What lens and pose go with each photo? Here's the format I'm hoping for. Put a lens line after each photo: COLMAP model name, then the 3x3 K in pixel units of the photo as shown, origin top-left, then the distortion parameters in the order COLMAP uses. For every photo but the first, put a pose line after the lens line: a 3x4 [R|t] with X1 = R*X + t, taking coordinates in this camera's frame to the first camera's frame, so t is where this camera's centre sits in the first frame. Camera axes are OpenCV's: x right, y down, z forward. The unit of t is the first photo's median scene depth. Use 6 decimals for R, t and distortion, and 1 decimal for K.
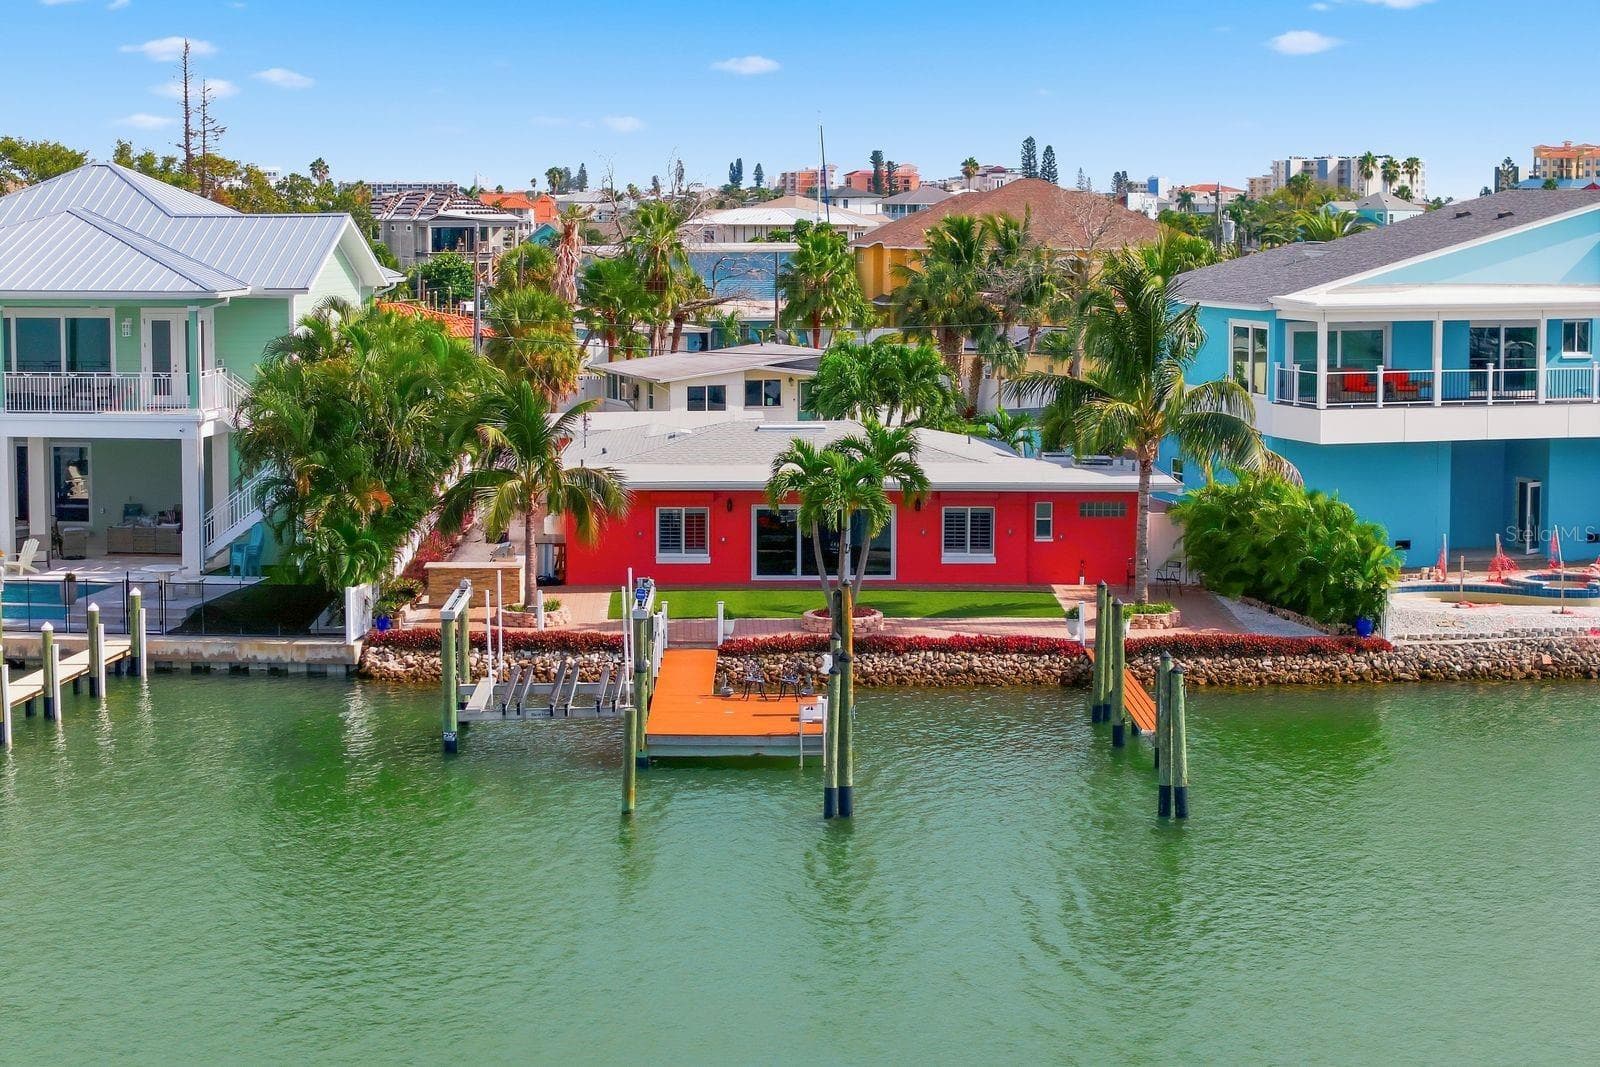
lens RADIAL K [[3233.8, 0, 800.0], [0, 3233.8, 533.5], [0, 0, 1]] dist [-0.447941, 3.257527]
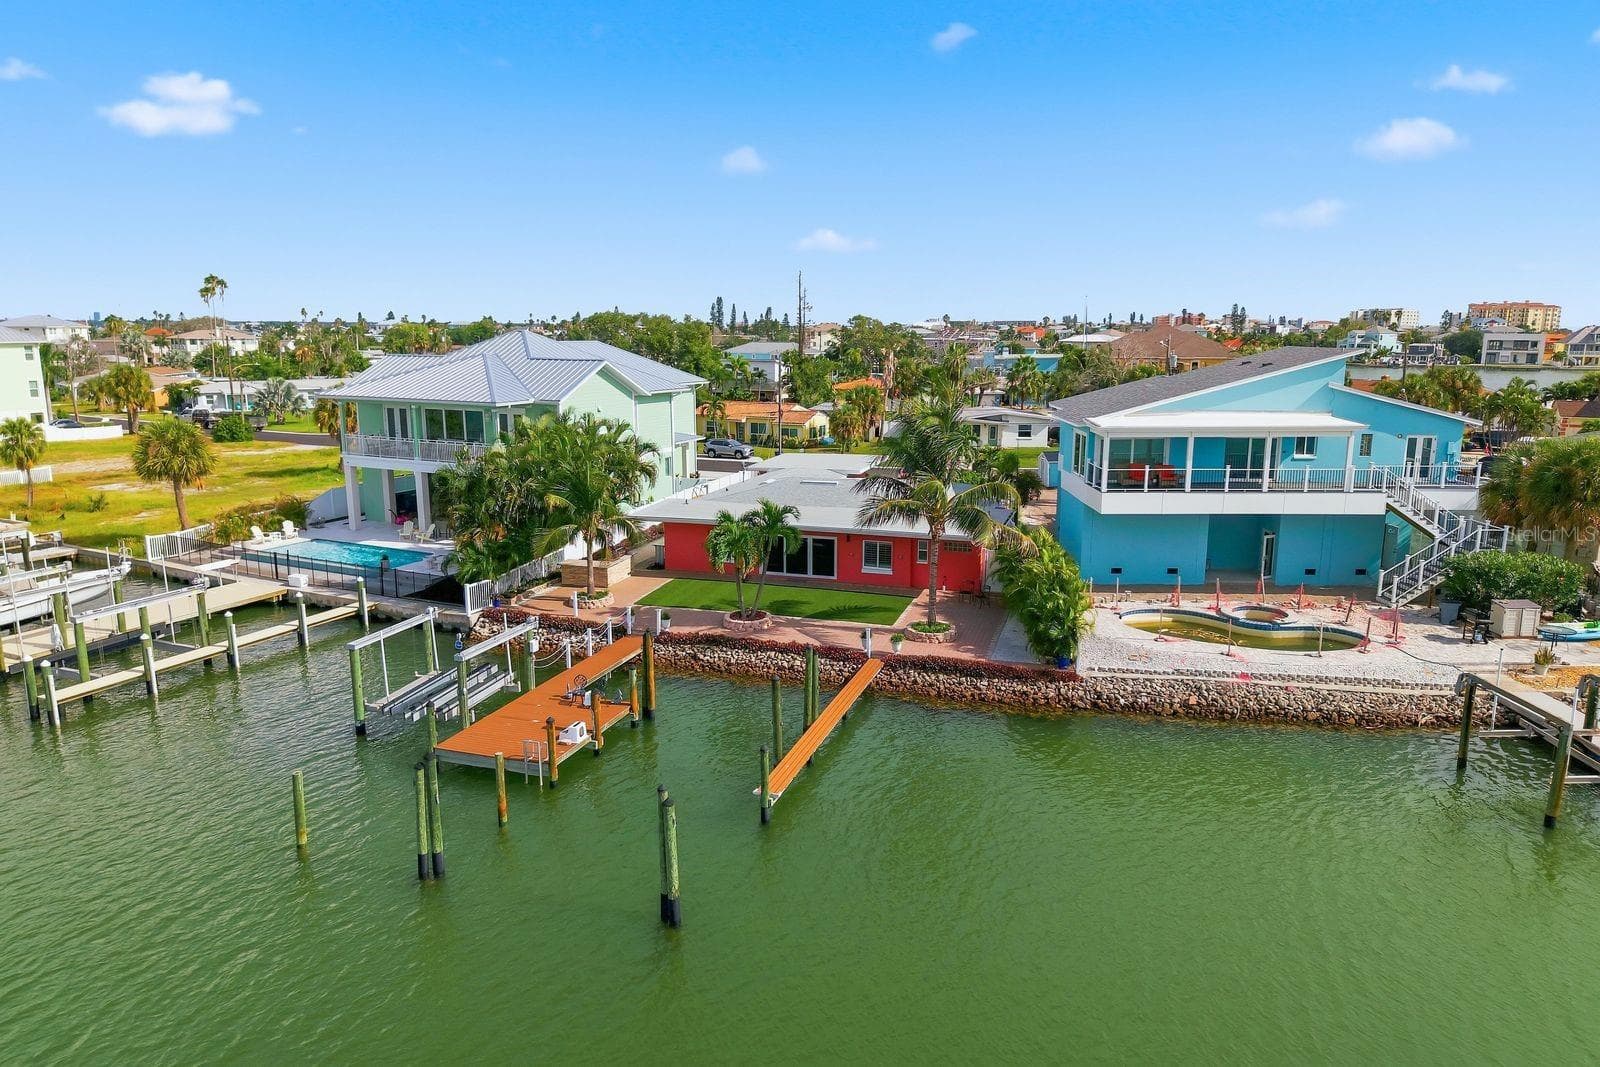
lens RADIAL K [[1063.2, 0, 798.3], [0, 1063.2, 547.7], [0, 0, 1]] dist [0.030639, -0.002273]
pose [[0.947139, 0.066141, -0.313931, 0.207847], [-0.034479, 0.993836, 0.105364, -0.068777], [0.318964, -0.088971, 0.943581, 0.495464]]
